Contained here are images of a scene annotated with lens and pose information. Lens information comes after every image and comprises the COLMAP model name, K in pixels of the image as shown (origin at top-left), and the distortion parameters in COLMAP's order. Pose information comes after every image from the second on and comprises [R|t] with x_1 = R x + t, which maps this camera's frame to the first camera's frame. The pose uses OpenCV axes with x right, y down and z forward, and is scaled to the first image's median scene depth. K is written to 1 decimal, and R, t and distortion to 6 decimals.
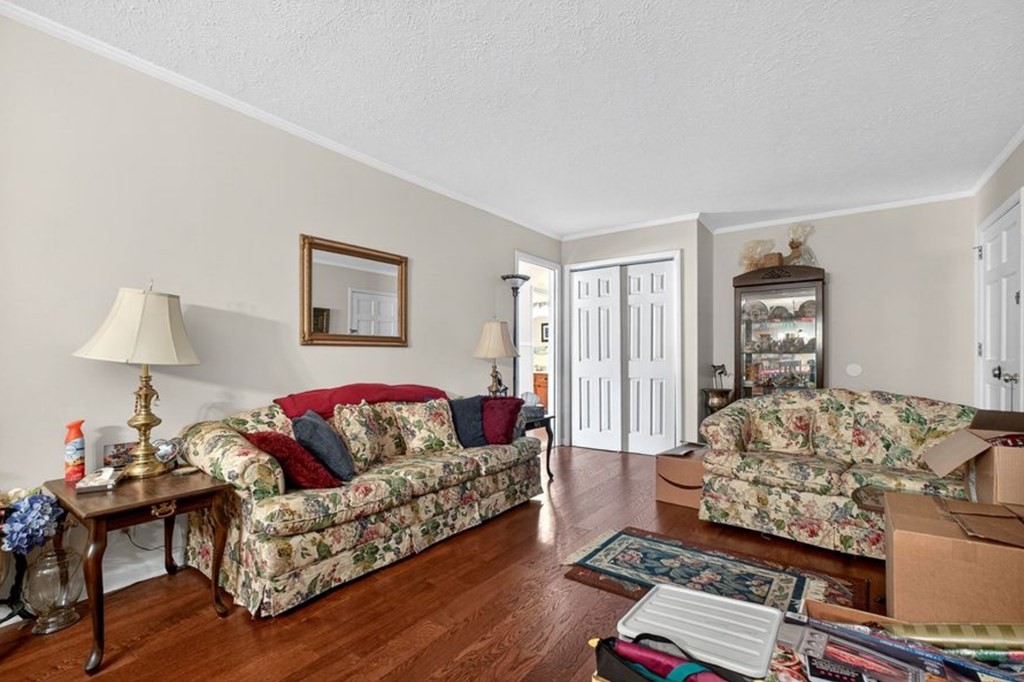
lens RADIAL K [[460.1, 0, 510.2], [0, 460.1, 349.4], [0, 0, 1]] dist [-0.016183, -0.000350]
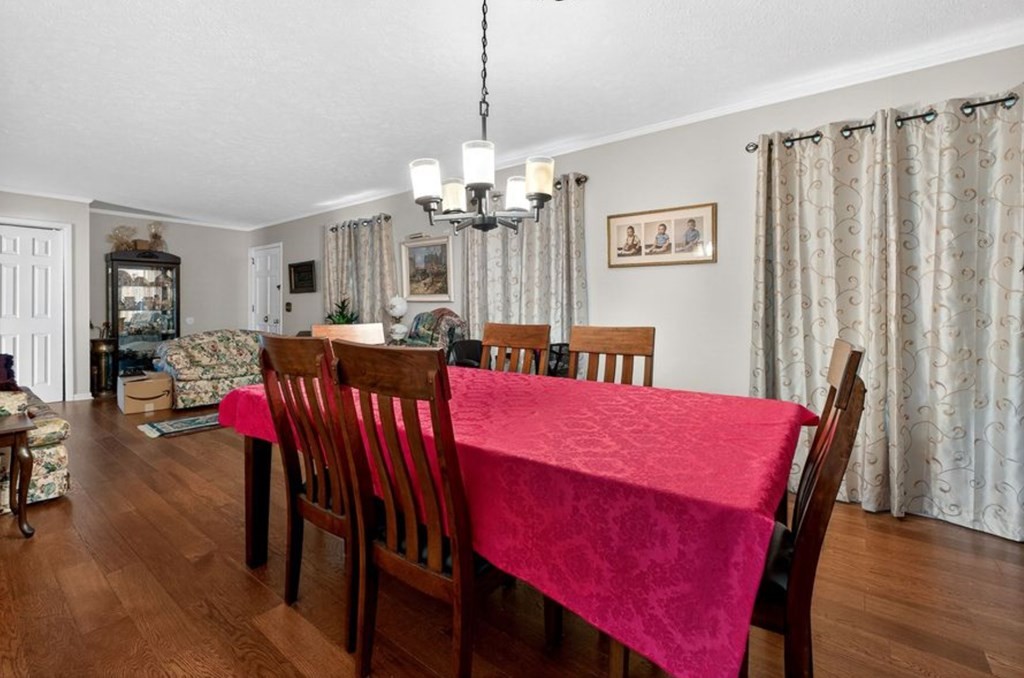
lens RADIAL K [[460.0, 0, 506.9], [0, 460.0, 306.8], [0, 0, 1]] dist [-0.001074, -0.000048]
pose [[0.046365, 0.002249, 0.998922, -1.262209], [-0.012359, 0.999922, -0.001678, -0.024259], [-0.998848, -0.012267, 0.046389, -0.311030]]
